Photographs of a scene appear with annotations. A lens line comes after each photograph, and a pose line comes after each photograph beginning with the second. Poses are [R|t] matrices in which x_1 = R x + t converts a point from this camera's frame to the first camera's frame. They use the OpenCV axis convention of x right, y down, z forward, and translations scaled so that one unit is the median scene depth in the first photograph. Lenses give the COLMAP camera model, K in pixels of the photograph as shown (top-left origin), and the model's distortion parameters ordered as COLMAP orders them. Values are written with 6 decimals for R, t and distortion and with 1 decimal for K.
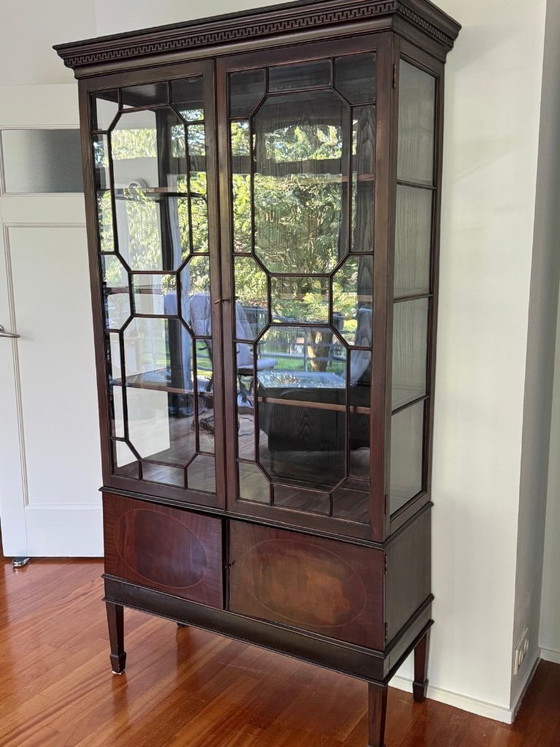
lens RADIAL K [[730.8, 0, 287.9], [0, 730.8, 375.3], [0, 0, 1]] dist [0.053205, 0.000000]
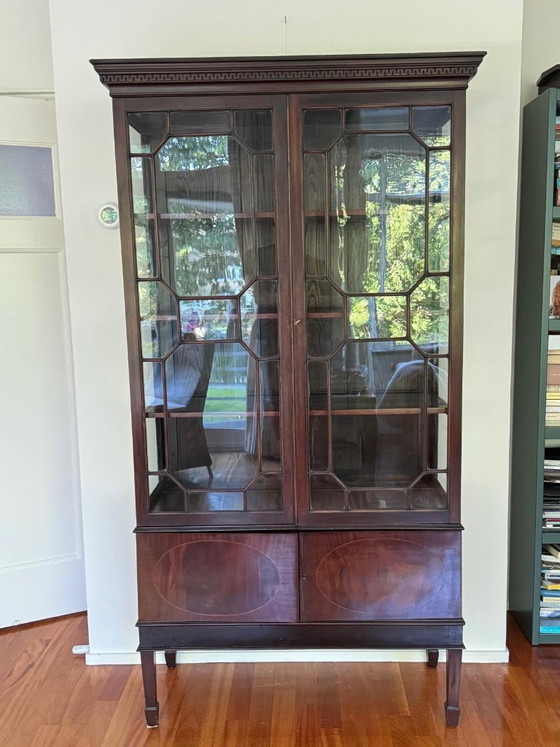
lens RADIAL K [[759.7, 0, 262.9], [0, 759.7, 371.6], [0, 0, 1]] dist [0.060882, 0.000000]
pose [[0.872994, -0.071759, 0.482424, -0.618083], [0.088973, 0.995951, -0.012861, -0.020725], [-0.479548, 0.054150, 0.875844, 0.066665]]
